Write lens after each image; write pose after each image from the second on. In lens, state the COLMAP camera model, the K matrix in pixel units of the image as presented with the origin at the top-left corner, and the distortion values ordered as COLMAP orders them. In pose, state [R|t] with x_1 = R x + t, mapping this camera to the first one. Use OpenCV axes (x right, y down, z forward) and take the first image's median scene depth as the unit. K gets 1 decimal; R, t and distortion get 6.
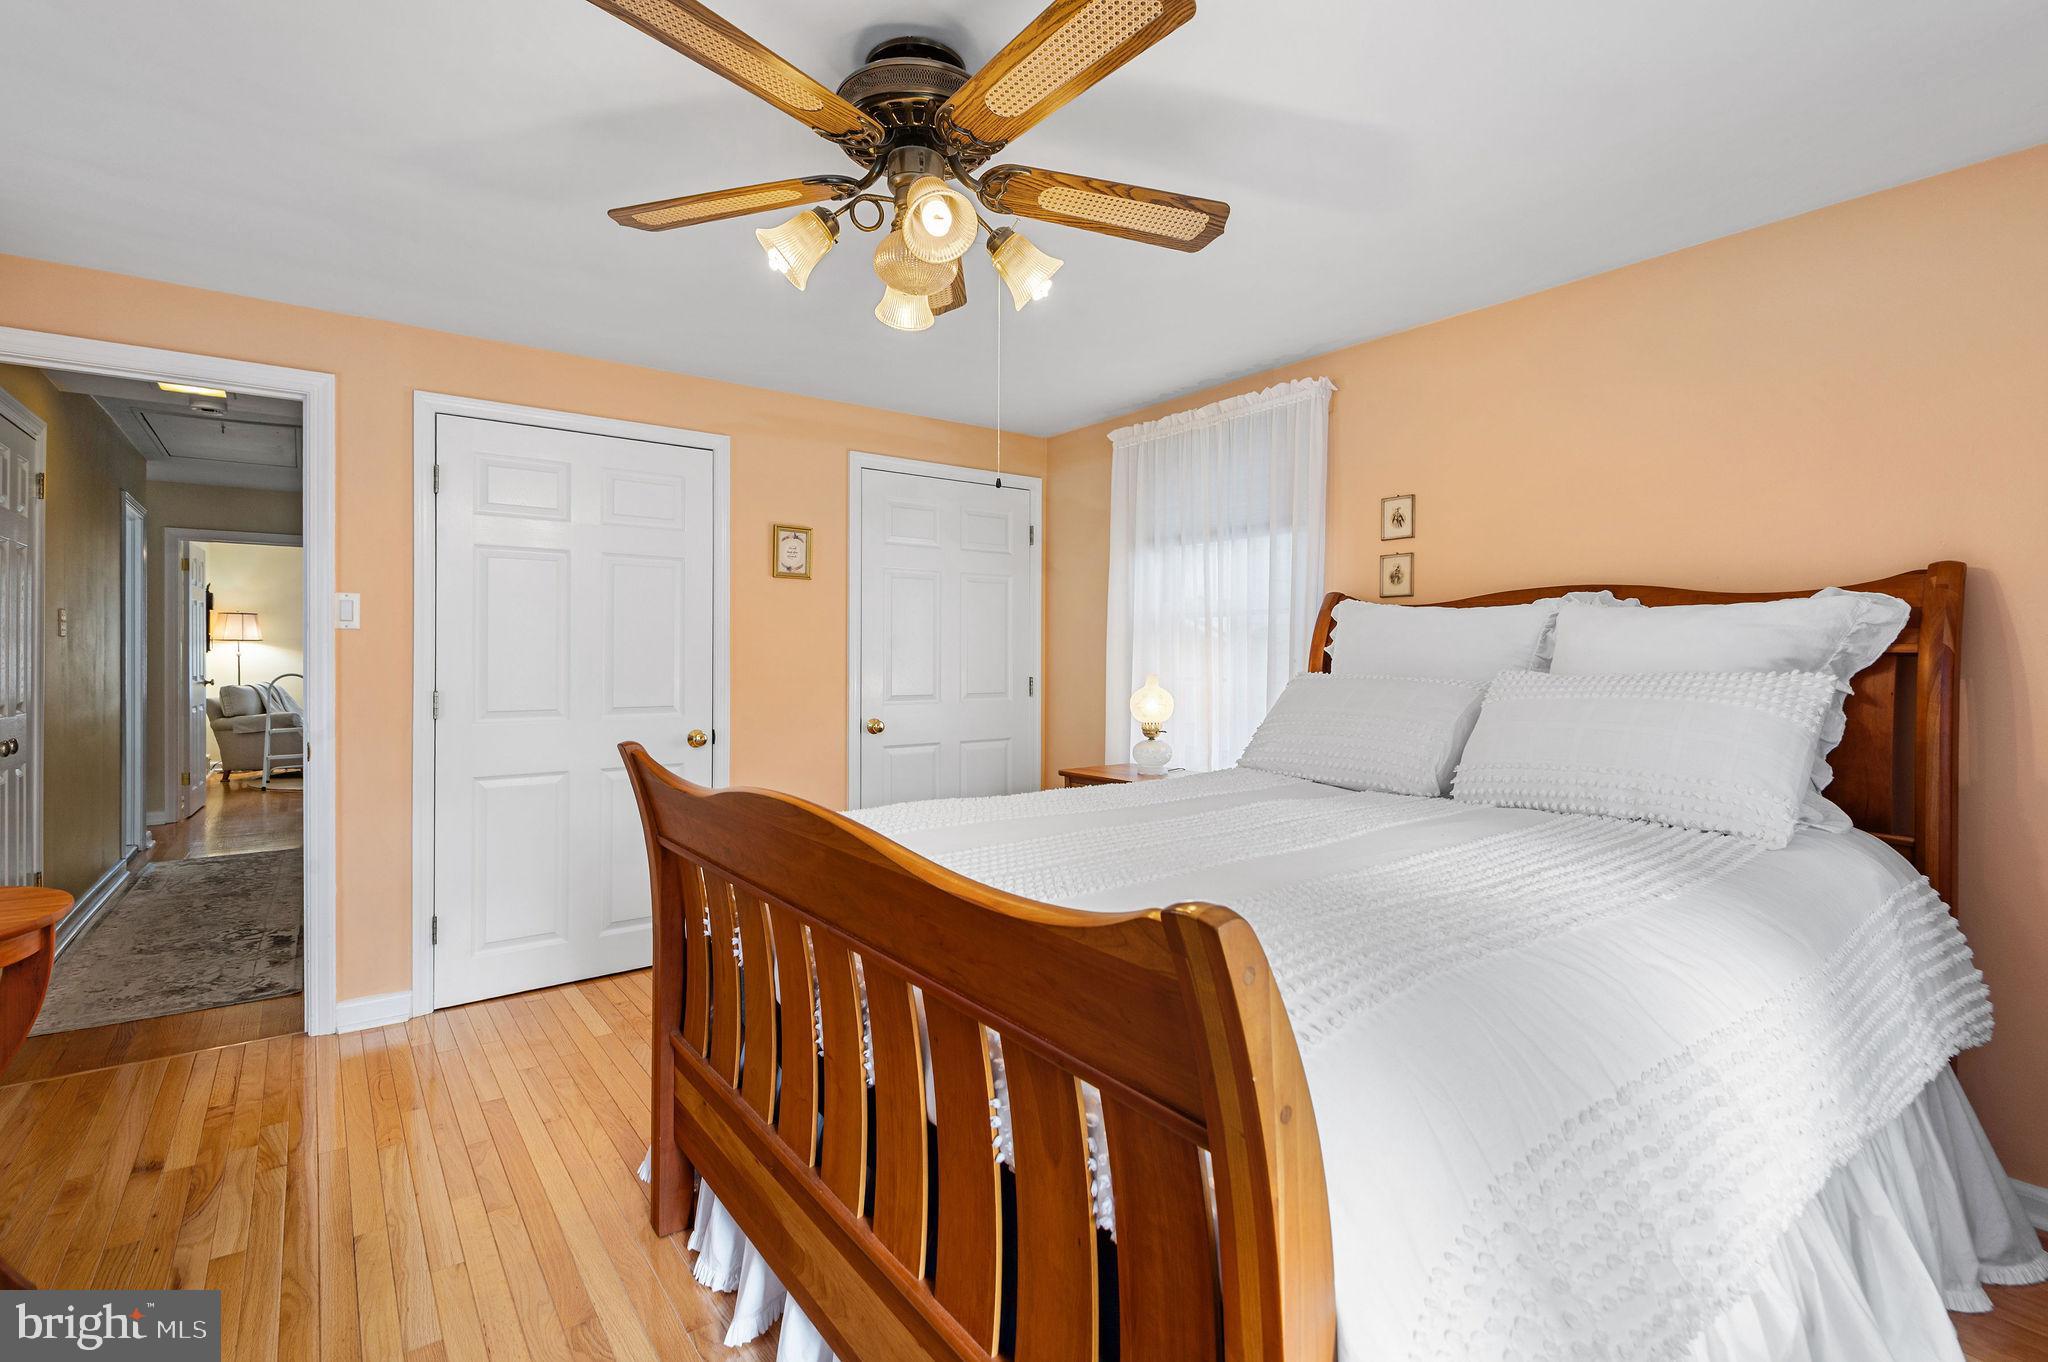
lens RADIAL K [[929.4, 0, 1032.0], [0, 929.4, 651.8], [0, 0, 1]] dist [0.018770, -0.016532]
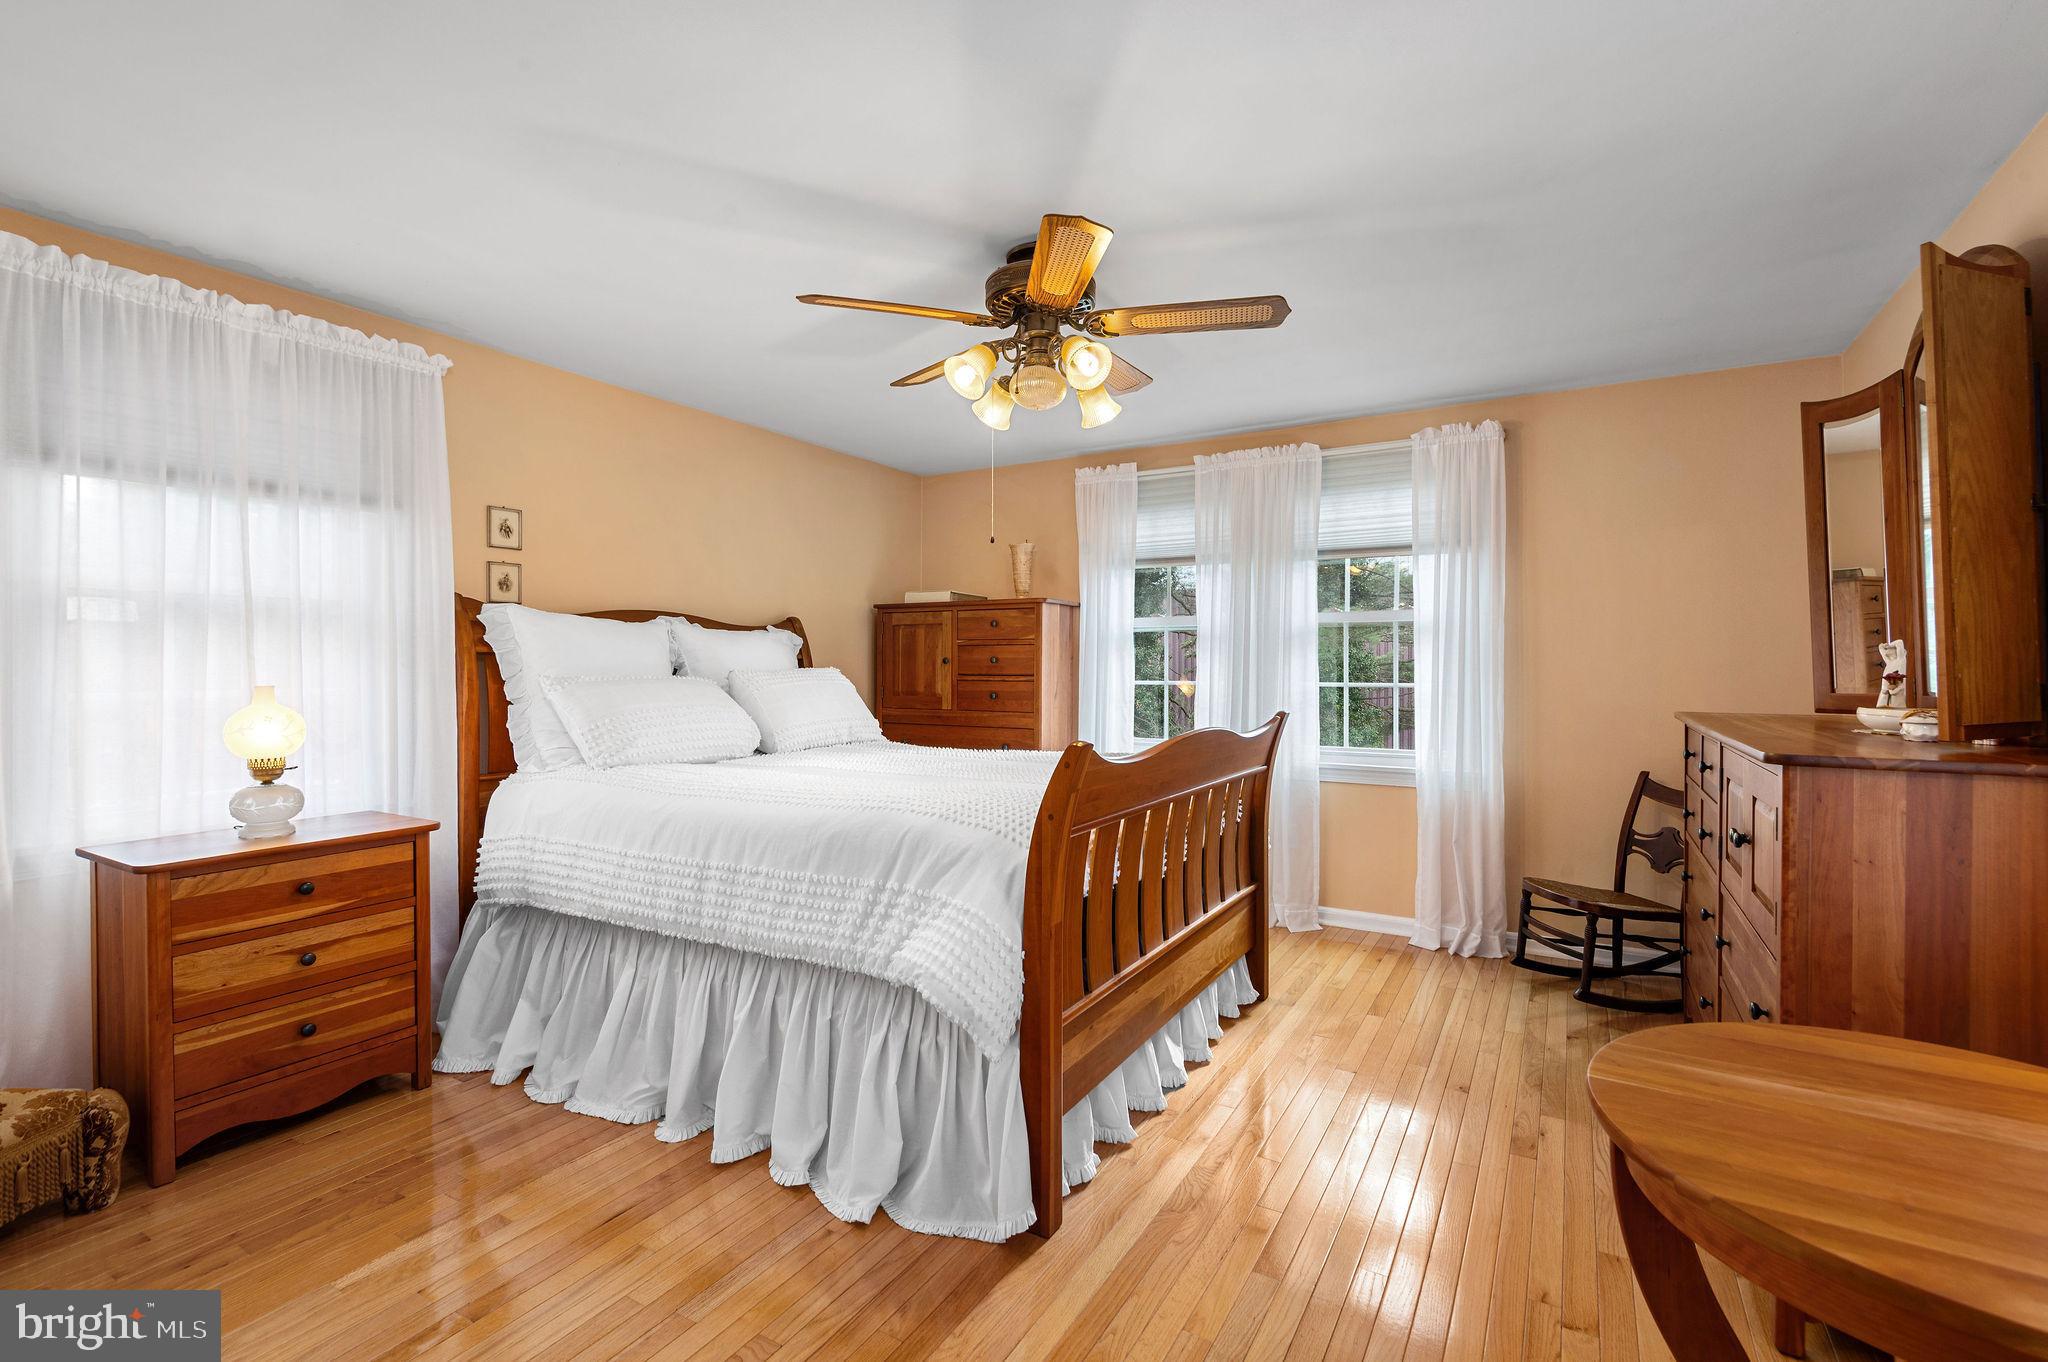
lens RADIAL K [[942.5, 0, 1029.4], [0, 942.5, 687.6], [0, 0, 1]] dist [0.014997, -0.015180]
pose [[-0.387240, -0.020989, 0.921740, -0.813084], [0.000041, 0.999740, 0.022782, 0.010874], [-0.921979, 0.008860, -0.387139, 0.863815]]
